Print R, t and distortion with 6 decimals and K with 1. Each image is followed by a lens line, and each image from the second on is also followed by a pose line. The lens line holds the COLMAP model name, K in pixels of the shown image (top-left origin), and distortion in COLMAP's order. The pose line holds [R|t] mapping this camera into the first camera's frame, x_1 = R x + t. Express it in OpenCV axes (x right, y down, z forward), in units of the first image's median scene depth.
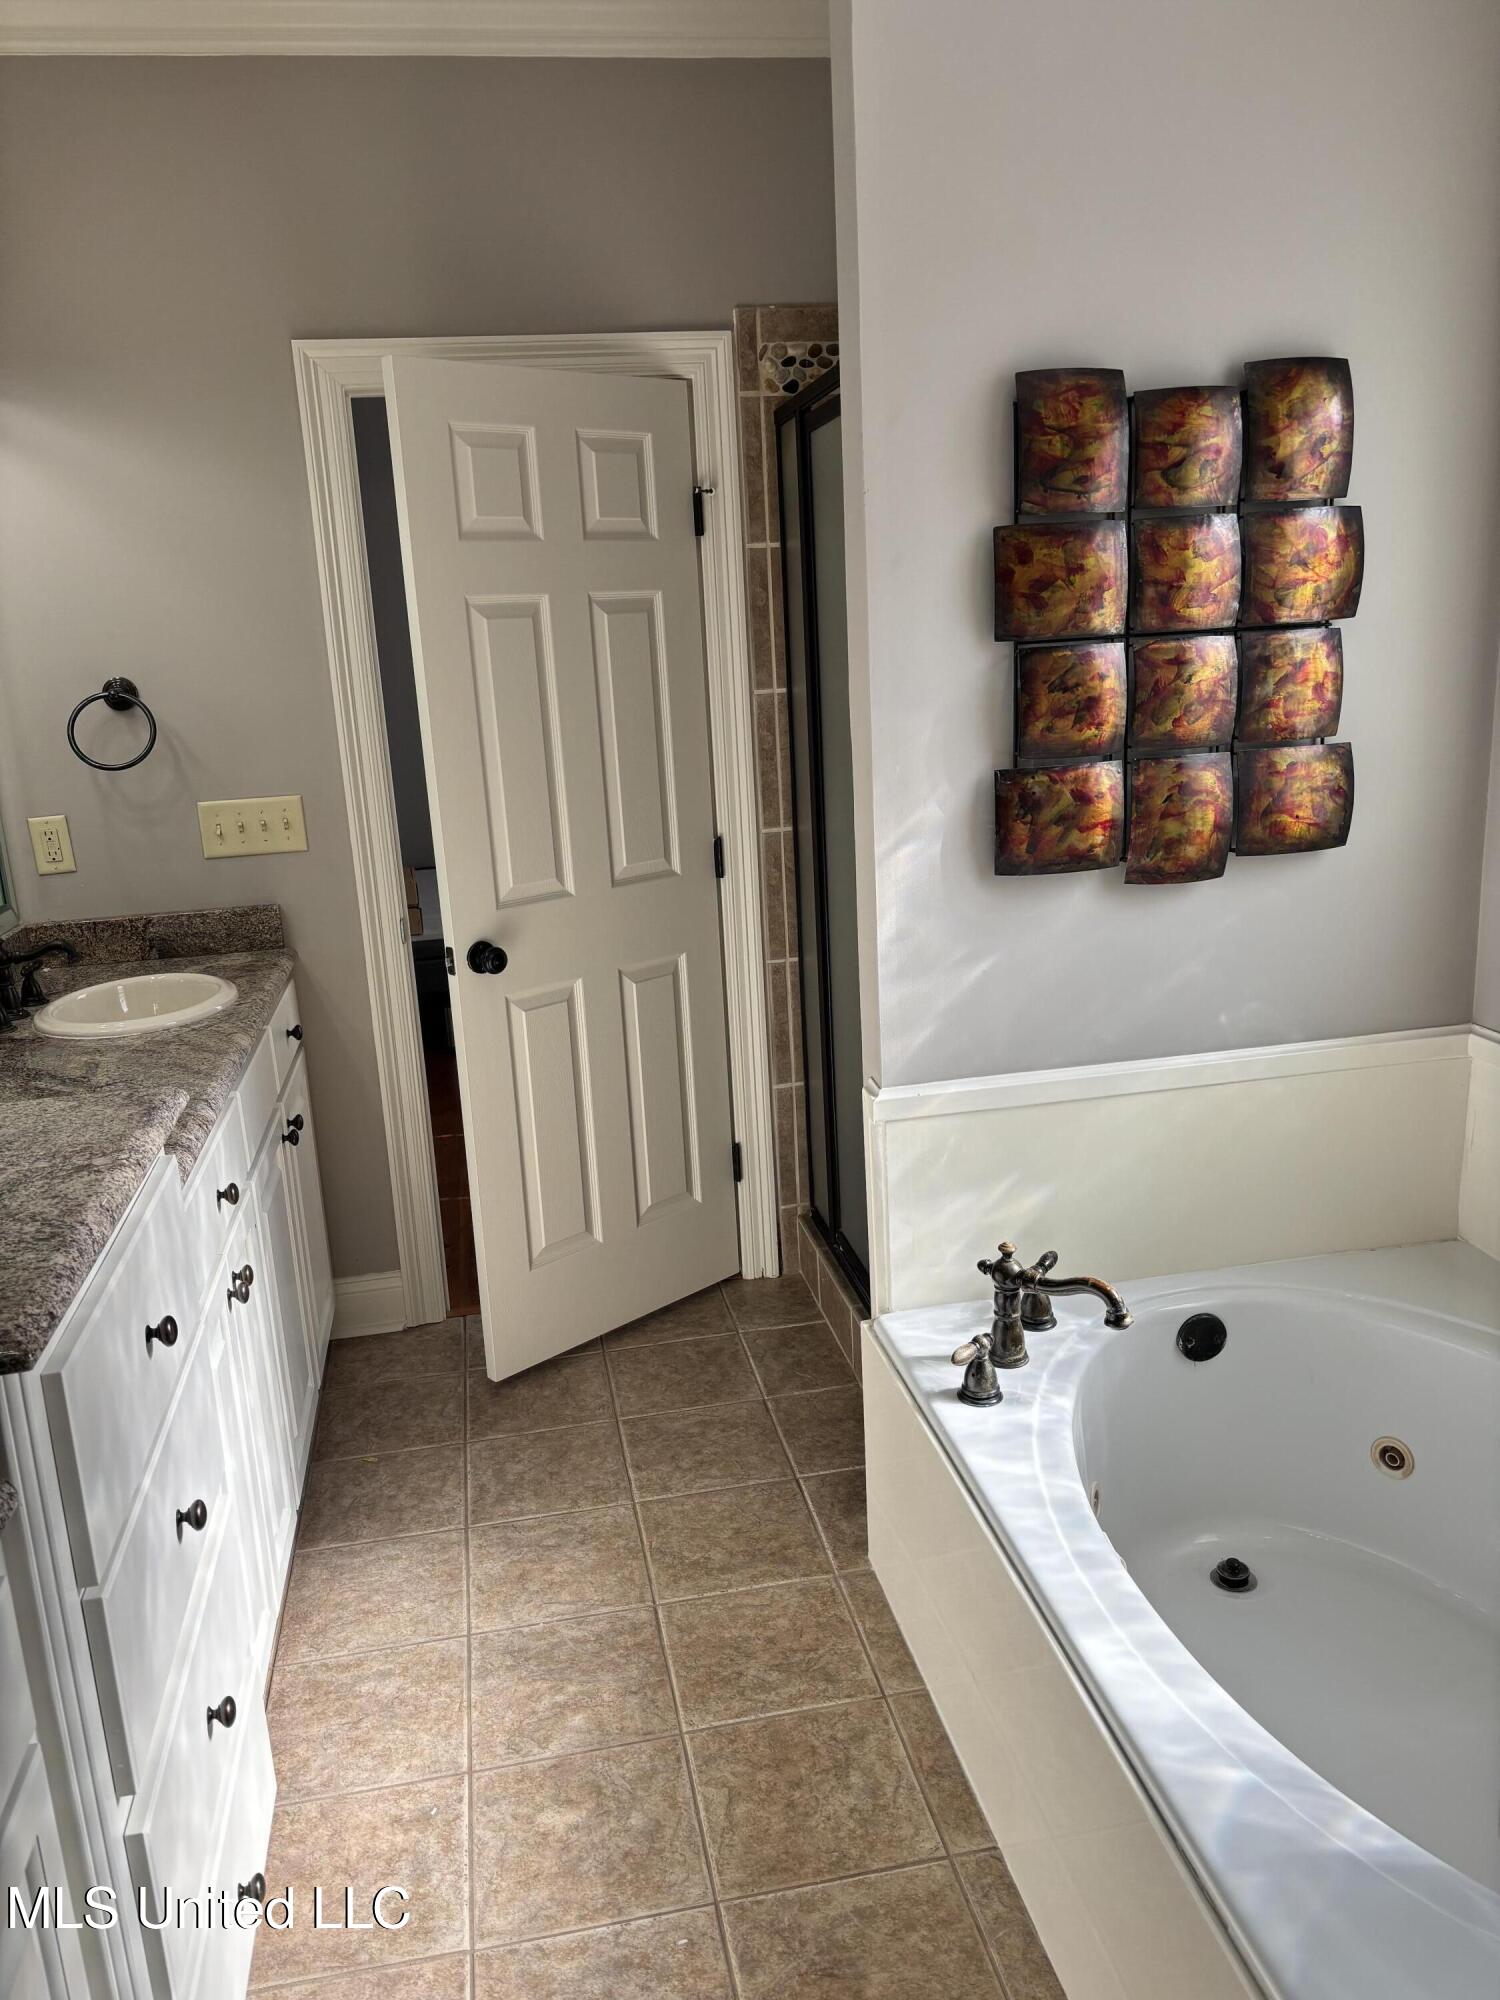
lens RADIAL K [[1526.2, 0, 739.1], [0, 1526.2, 995.6], [0, 0, 1]] dist [-0.008954, -0.004686]
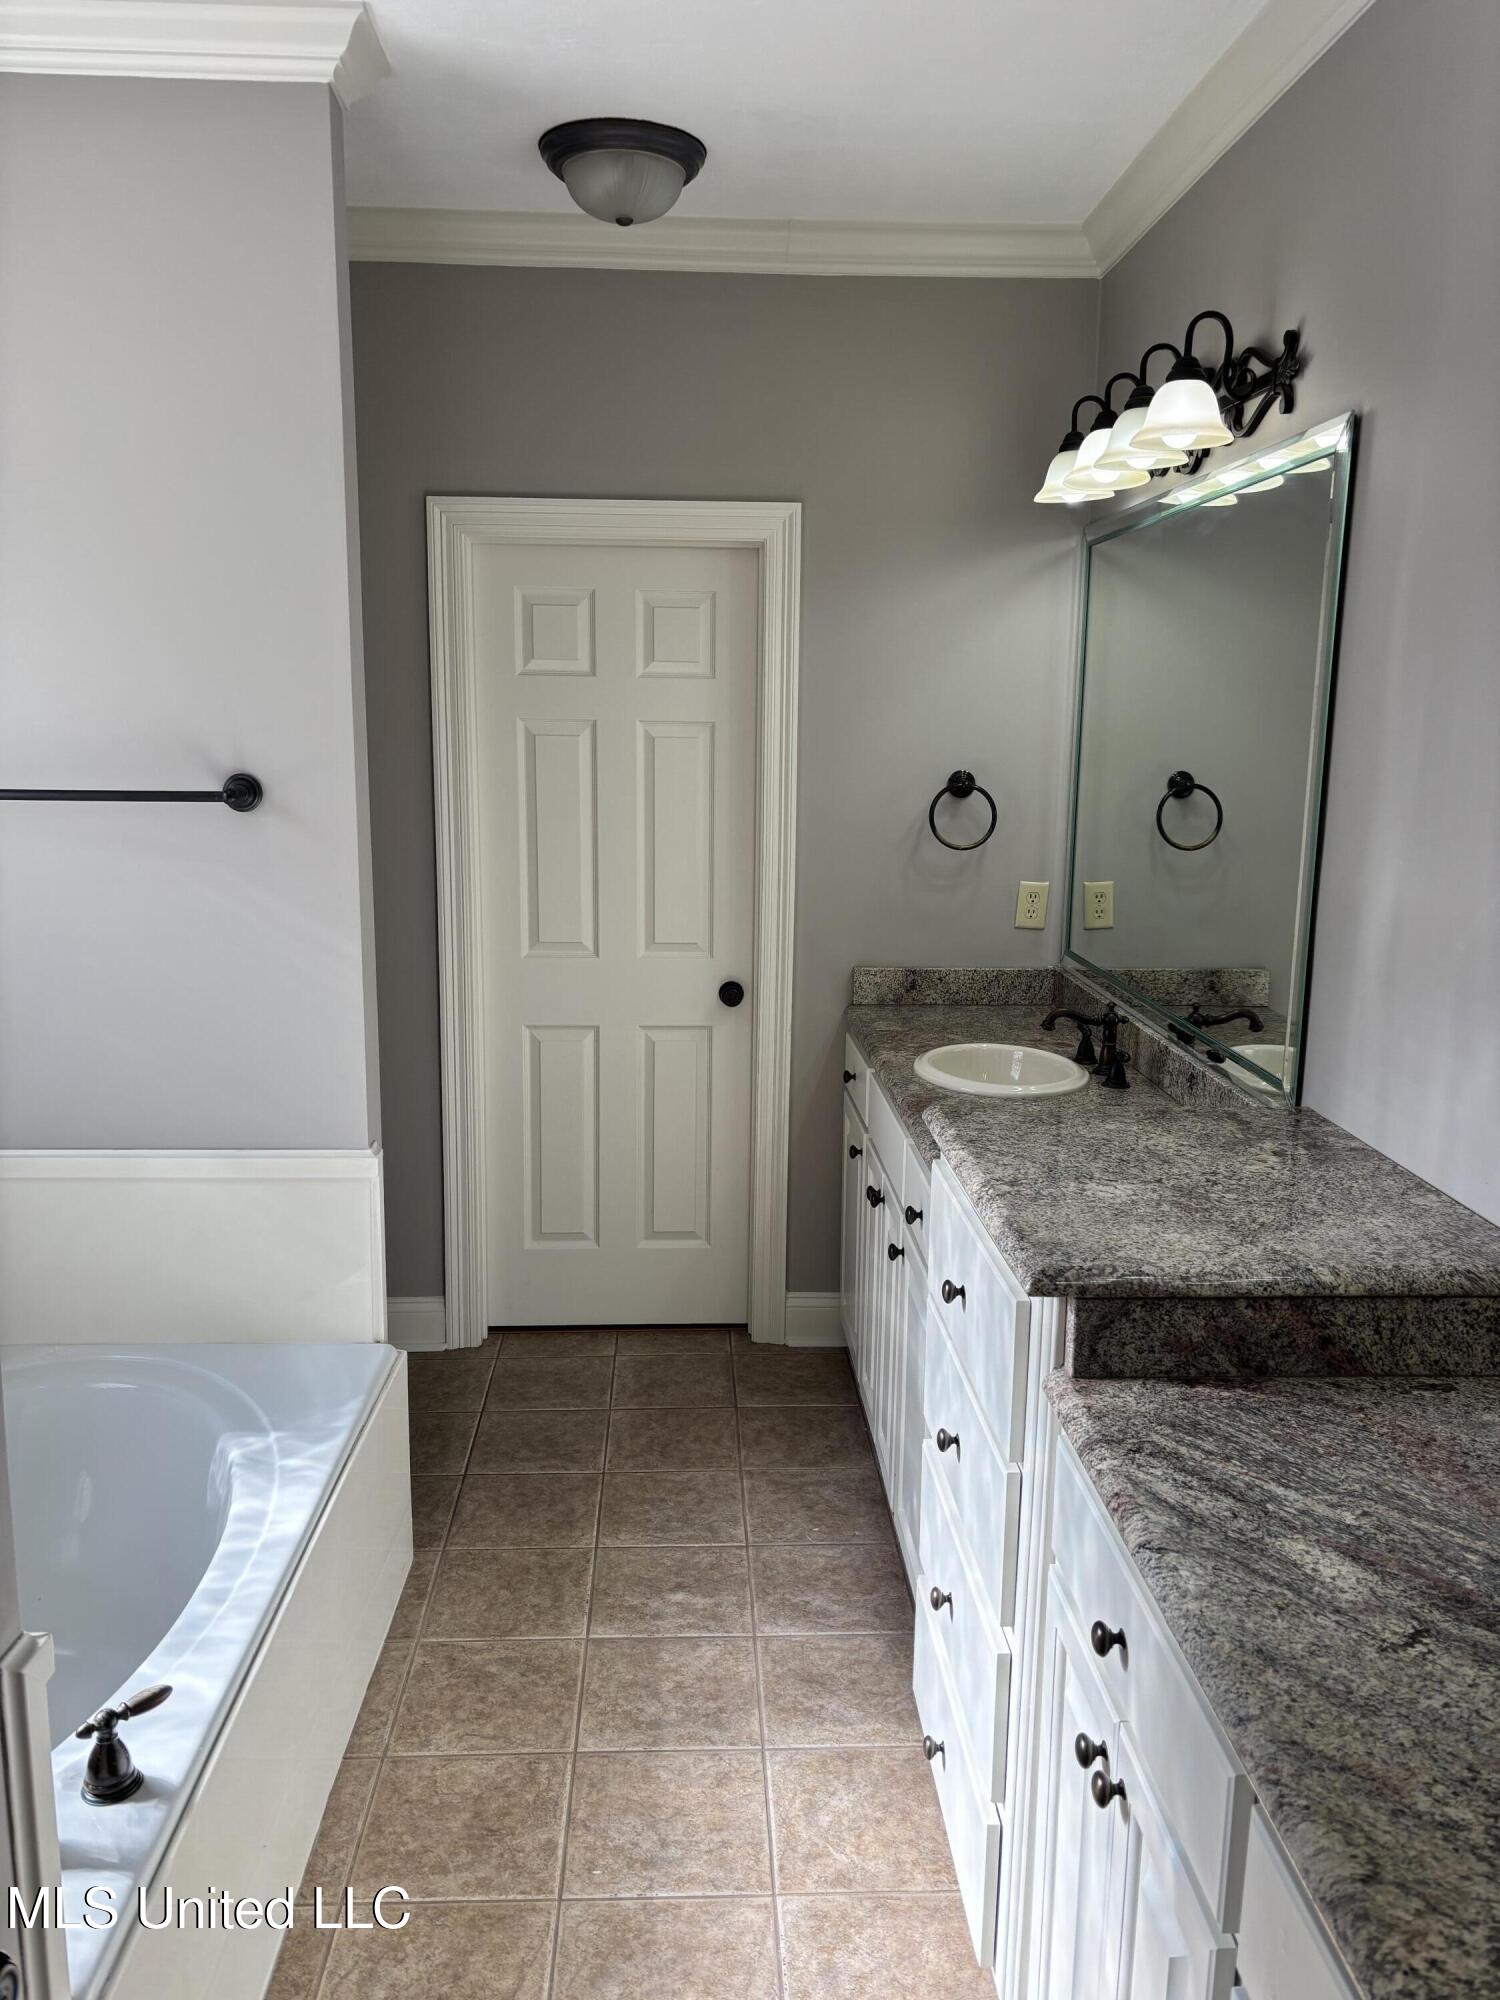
lens RADIAL K [[1526.2, 0, 742.0], [0, 1526.2, 1000.2], [0, 0, 1]] dist [-0.008954, -0.004686]
pose [[-0.989230, 0.013350, 0.145763, -0.326090], [0.071772, 0.912138, 0.403550, -0.461907], [-0.127568, 0.409665, -0.903272, 1.751084]]
